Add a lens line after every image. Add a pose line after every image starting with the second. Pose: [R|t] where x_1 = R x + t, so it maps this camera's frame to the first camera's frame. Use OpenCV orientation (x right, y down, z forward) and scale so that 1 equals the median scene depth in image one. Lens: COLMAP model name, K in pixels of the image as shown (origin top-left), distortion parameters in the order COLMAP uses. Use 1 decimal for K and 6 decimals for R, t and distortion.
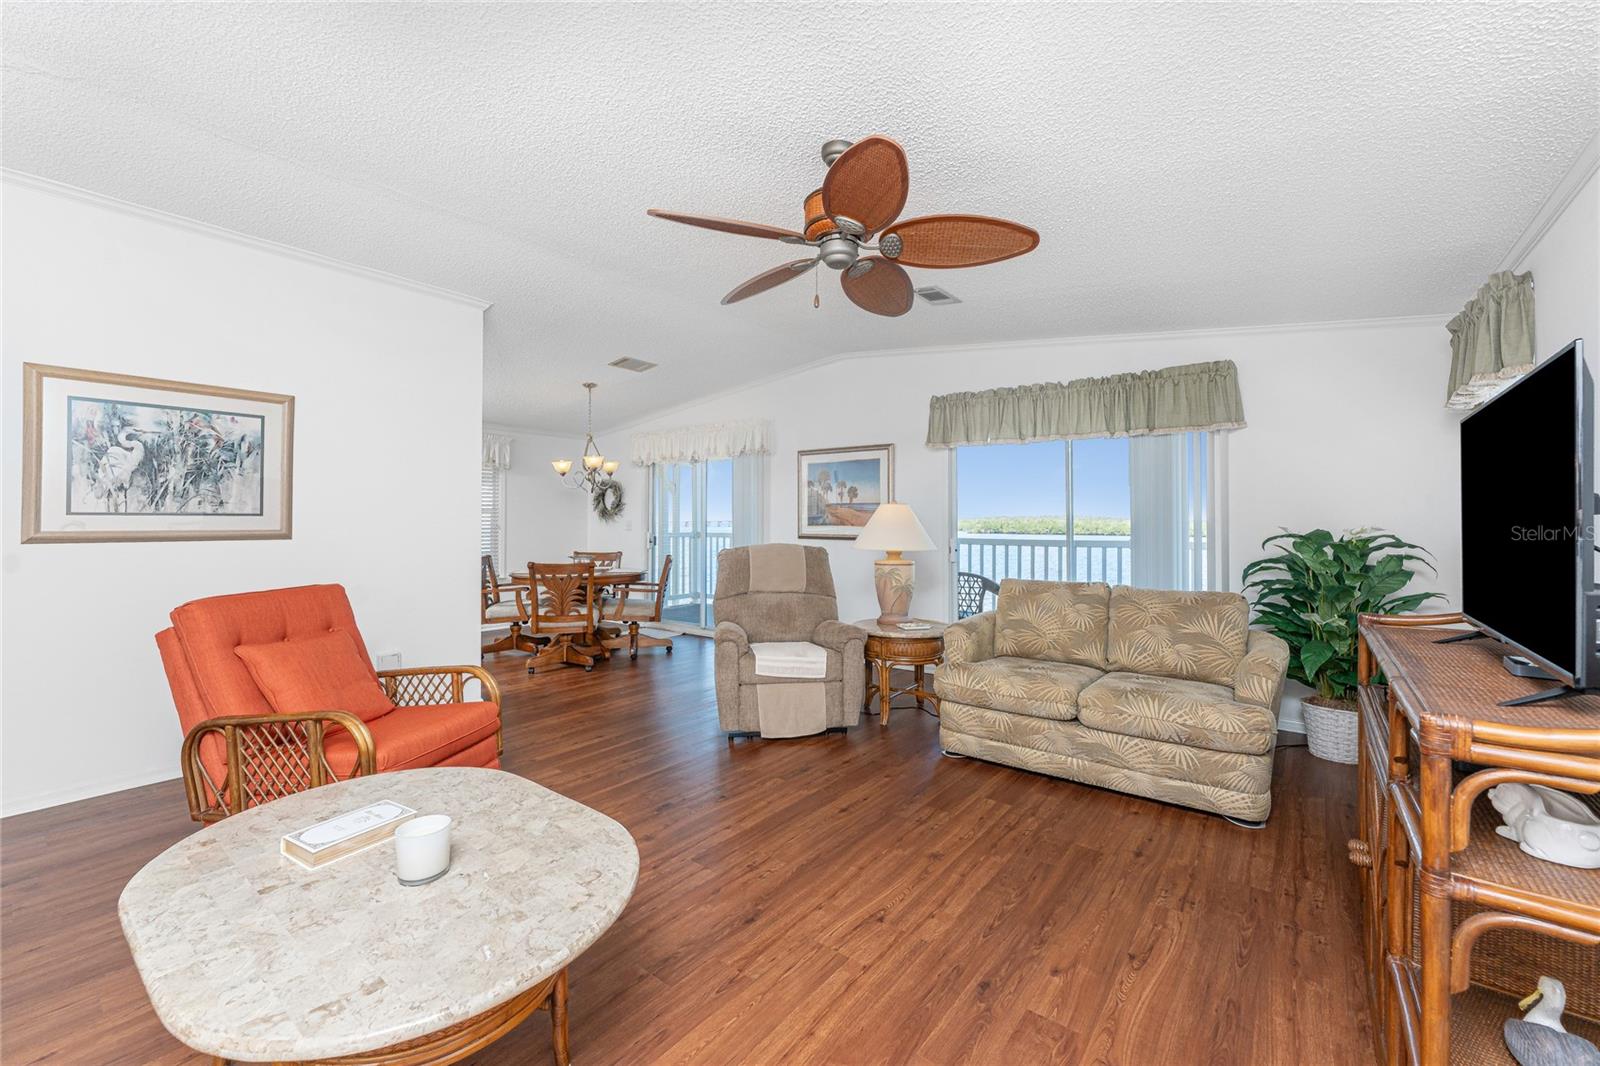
lens RADIAL K [[641.1, 0, 789.3], [0, 641.1, 511.3], [0, 0, 1]] dist [-0.009605, 0.000881]
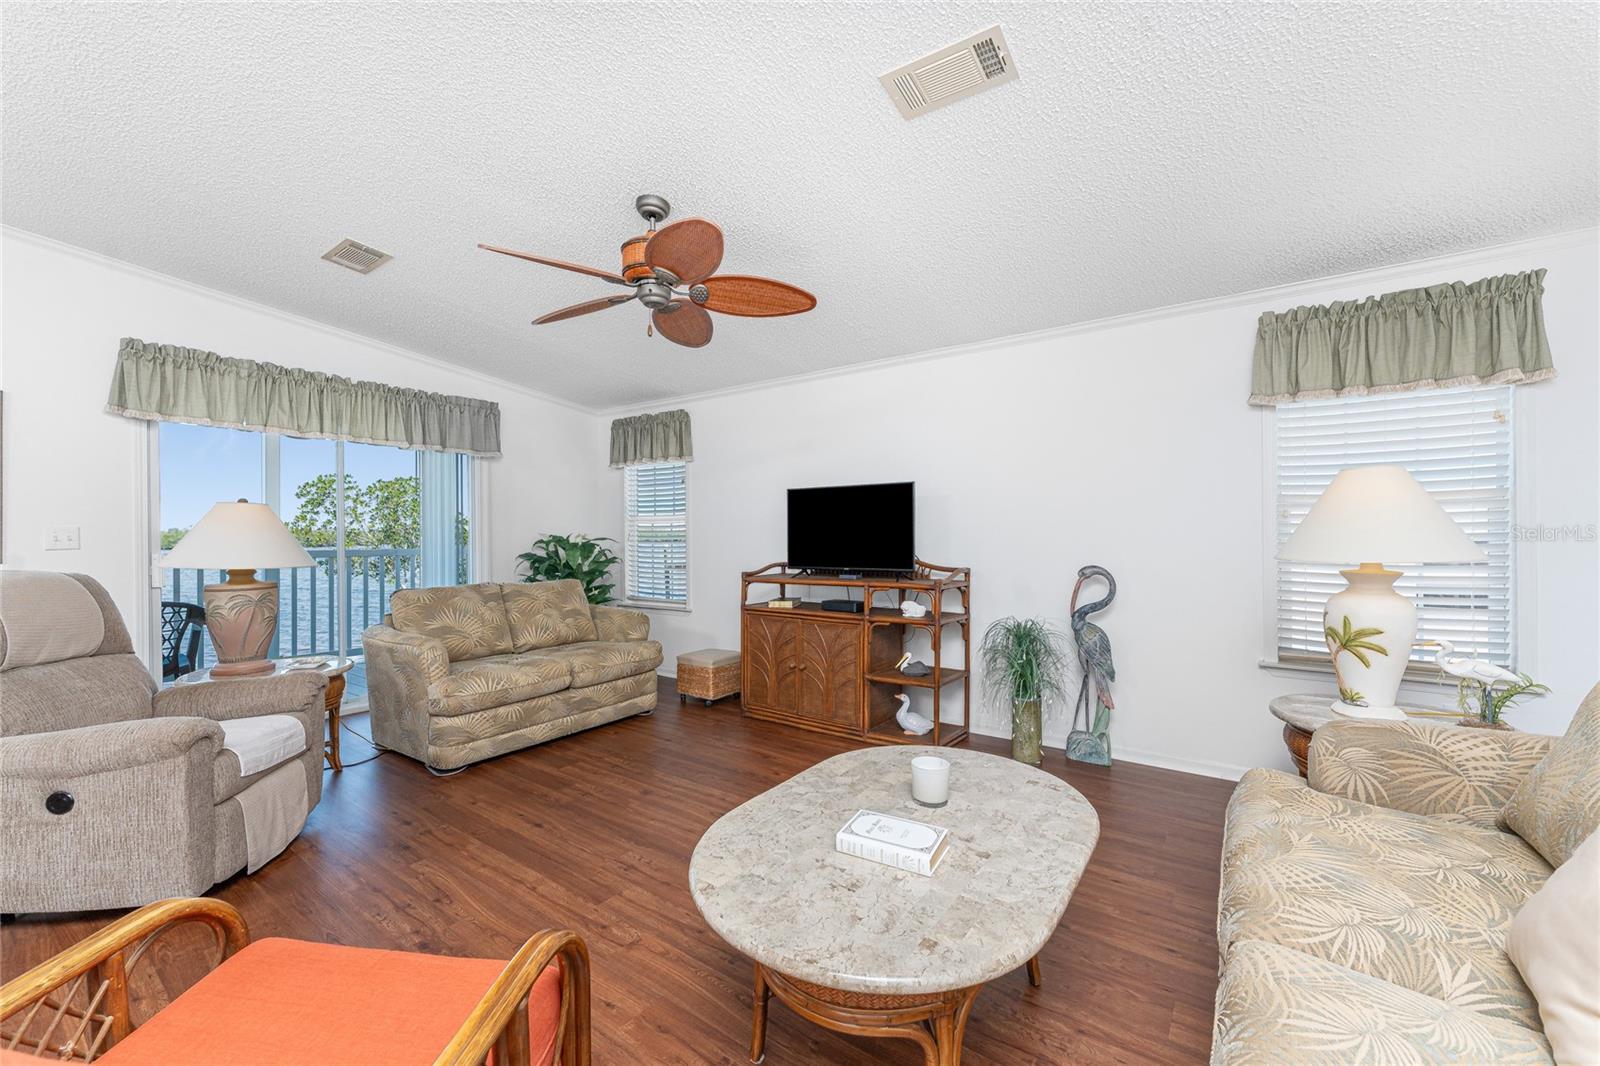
lens RADIAL K [[641.1, 0, 809.4], [0, 641.1, 537.3], [0, 0, 1]] dist [-0.009605, 0.000881]
pose [[-0.050282, -0.011283, 0.998671, -0.825541], [-0.014039, 0.999845, 0.010590, 0.012156], [-0.998636, -0.013488, -0.050432, 0.587925]]
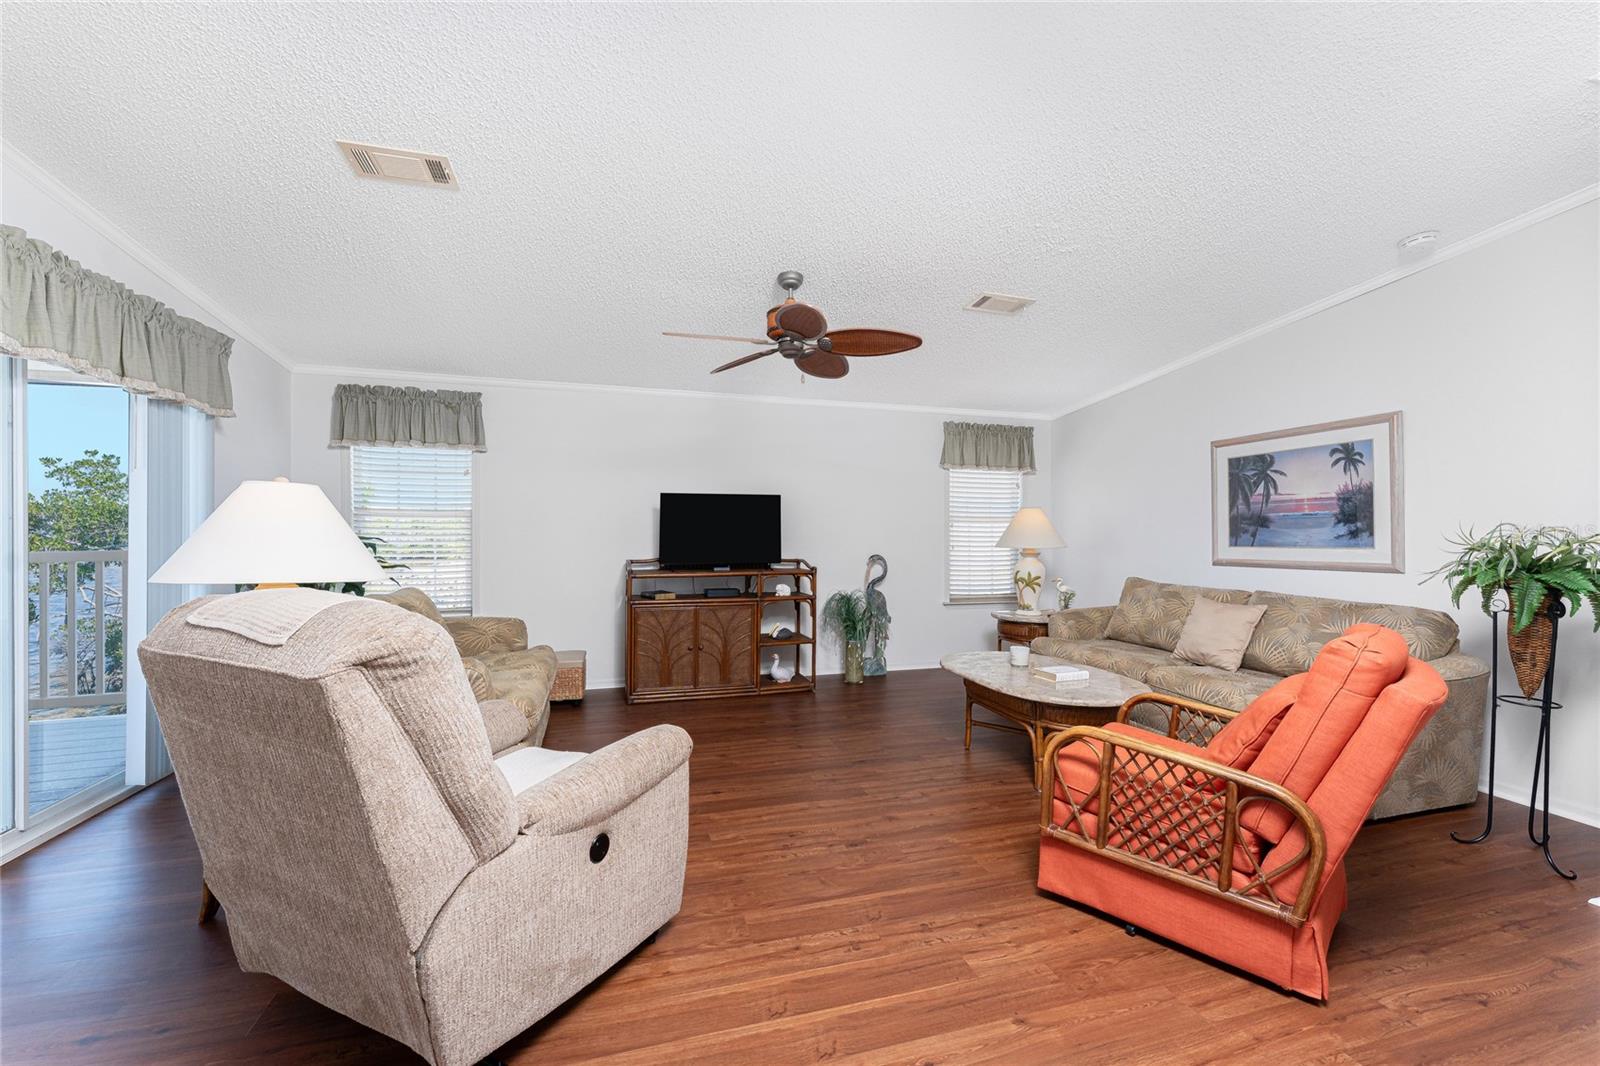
lens RADIAL K [[641.1, 0, 796.7], [0, 641.1, 535.2], [0, 0, 1]] dist [-0.009605, 0.000881]
pose [[-0.819992, -0.008200, 0.572317, -0.593918], [-0.017714, 0.999782, -0.011055, 0.035109], [-0.572101, -0.019204, -0.819958, 1.667441]]
